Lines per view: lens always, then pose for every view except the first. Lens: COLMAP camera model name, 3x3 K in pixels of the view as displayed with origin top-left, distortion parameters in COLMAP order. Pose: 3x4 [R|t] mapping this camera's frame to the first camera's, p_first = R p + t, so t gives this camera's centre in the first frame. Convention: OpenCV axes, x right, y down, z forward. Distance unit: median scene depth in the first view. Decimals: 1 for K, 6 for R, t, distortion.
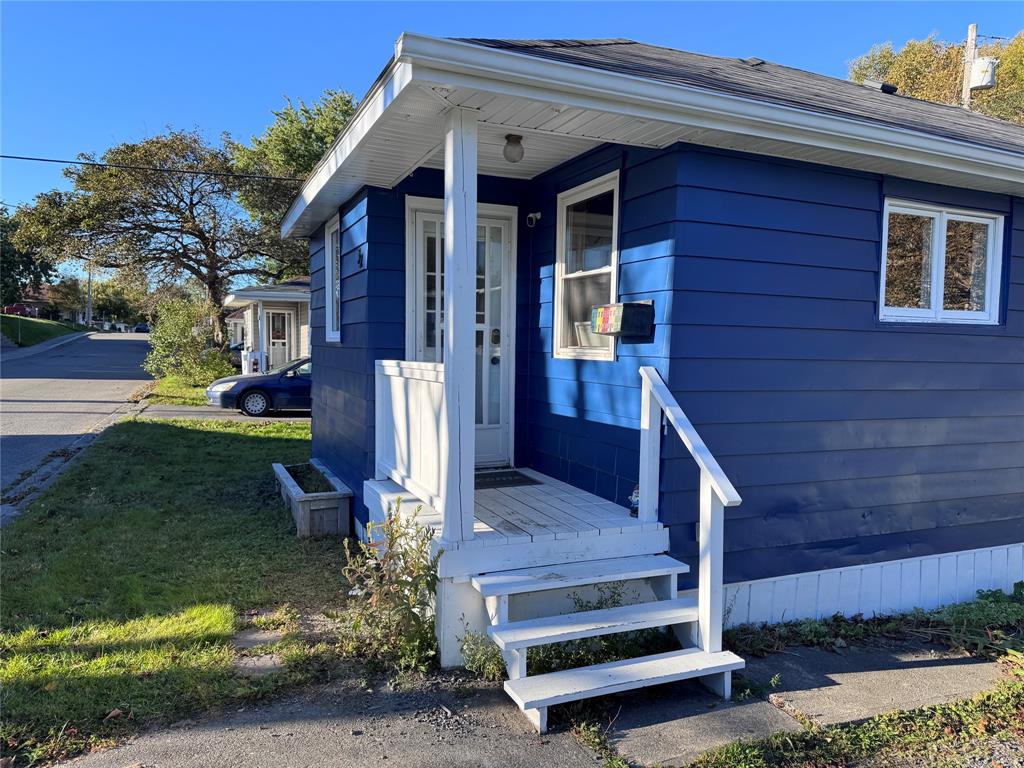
lens RADIAL K [[718.7, 0, 516.5], [0, 718.7, 394.4], [0, 0, 1]] dist [0.068610, -0.068416]
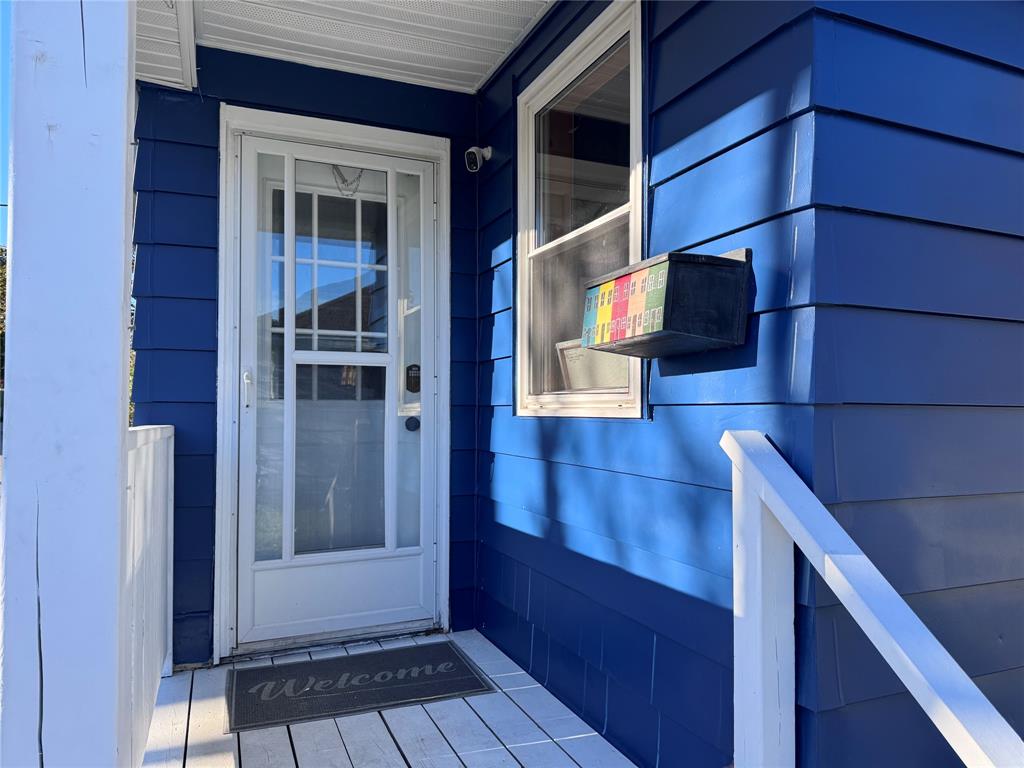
lens RADIAL K [[718.7, 0, 516.5], [0, 718.7, 394.4], [0, 0, 1]] dist [0.068610, -0.068416]
pose [[0.999716, -0.018028, -0.015561, 0.069920], [0.016529, 0.995658, -0.091610, -0.022981], [0.017145, 0.091326, 0.995673, 0.588271]]
